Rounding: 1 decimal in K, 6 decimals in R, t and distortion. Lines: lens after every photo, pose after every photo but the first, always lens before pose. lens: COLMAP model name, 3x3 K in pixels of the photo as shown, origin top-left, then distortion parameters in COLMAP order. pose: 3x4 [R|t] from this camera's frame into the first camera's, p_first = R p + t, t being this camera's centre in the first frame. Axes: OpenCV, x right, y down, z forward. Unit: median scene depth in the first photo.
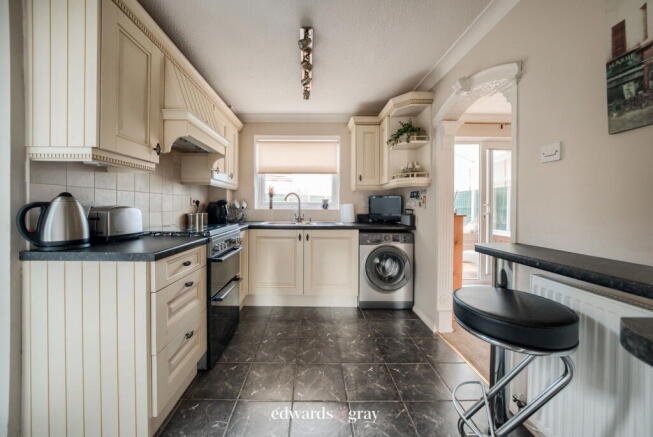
lens RADIAL K [[235.7, 0, 311.3], [0, 235.7, 209.3], [0, 0, 1]] dist [-0.000906, -0.000040]
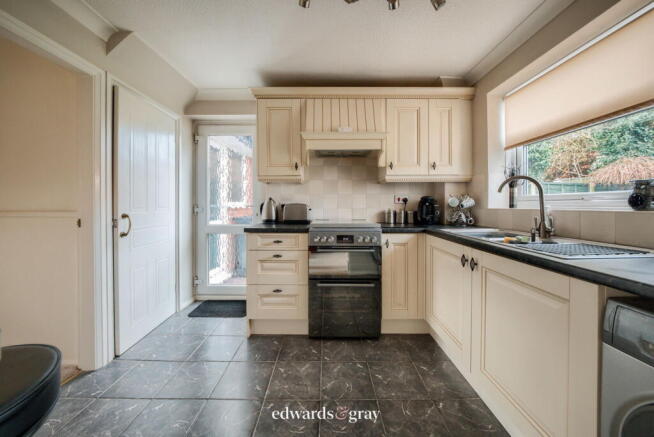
lens RADIAL K [[235.3, 0, 326.9], [0, 235.3, 205.5], [0, 0, 1]] dist [0.000163, -0.000013]
pose [[0.002106, 0.002027, -0.999996, 0.614799], [-0.015552, 0.999877, 0.001994, -0.004301], [0.999877, 0.015548, 0.002137, 0.848584]]
